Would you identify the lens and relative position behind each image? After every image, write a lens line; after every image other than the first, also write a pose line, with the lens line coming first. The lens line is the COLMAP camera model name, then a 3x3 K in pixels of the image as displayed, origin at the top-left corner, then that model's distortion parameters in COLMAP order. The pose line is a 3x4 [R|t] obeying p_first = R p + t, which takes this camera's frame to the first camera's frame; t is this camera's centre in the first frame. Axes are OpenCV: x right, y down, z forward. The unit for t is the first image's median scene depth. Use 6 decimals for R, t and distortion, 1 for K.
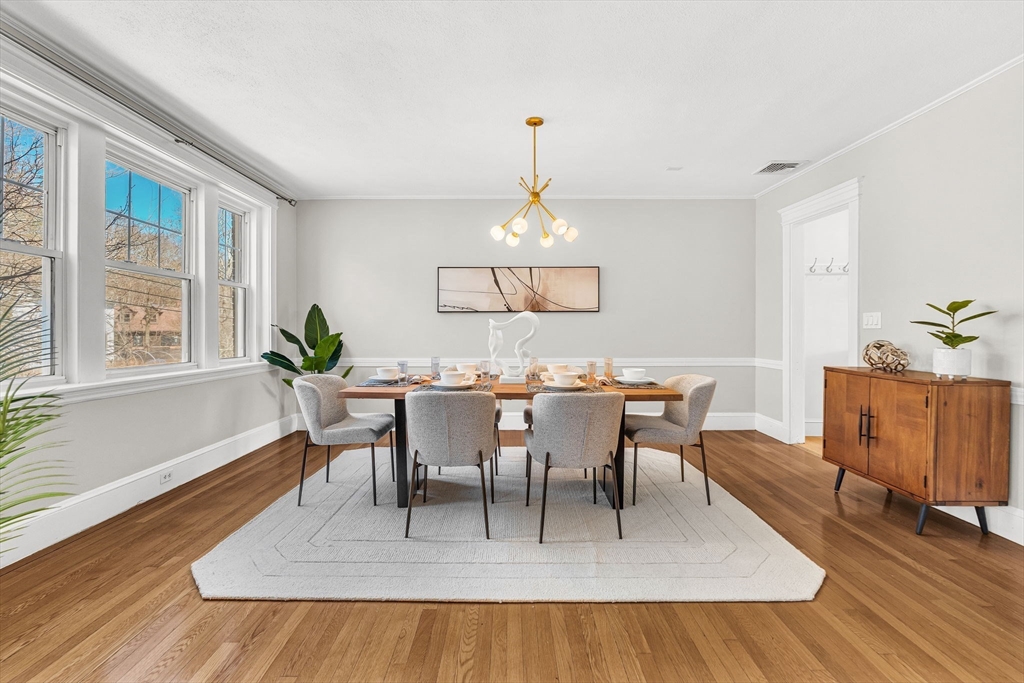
lens RADIAL K [[453.5, 0, 513.6], [0, 453.5, 329.2], [0, 0, 1]] dist [-0.003040, -0.000777]
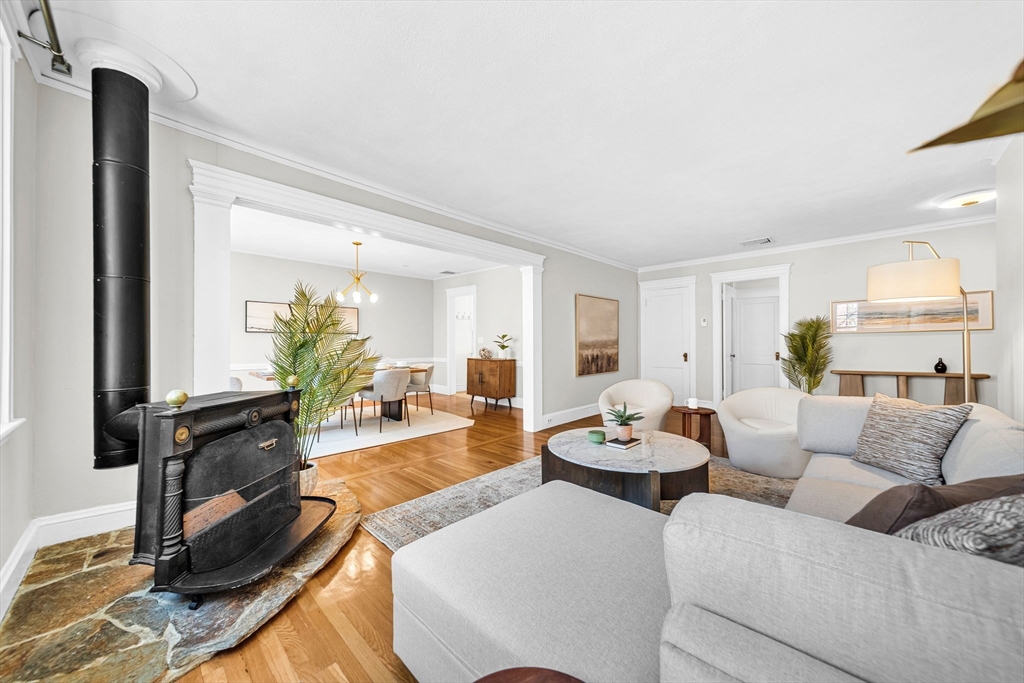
lens RADIAL K [[361.5, 0, 512.4], [0, 361.5, 341.6], [0, 0, 1]] dist [-0.002960, -0.000272]
pose [[0.698612, 0.003150, 0.715494, -0.705499], [0.000062, 0.999990, -0.004462, -0.003723], [-0.715501, 0.003161, 0.698605, -0.724853]]
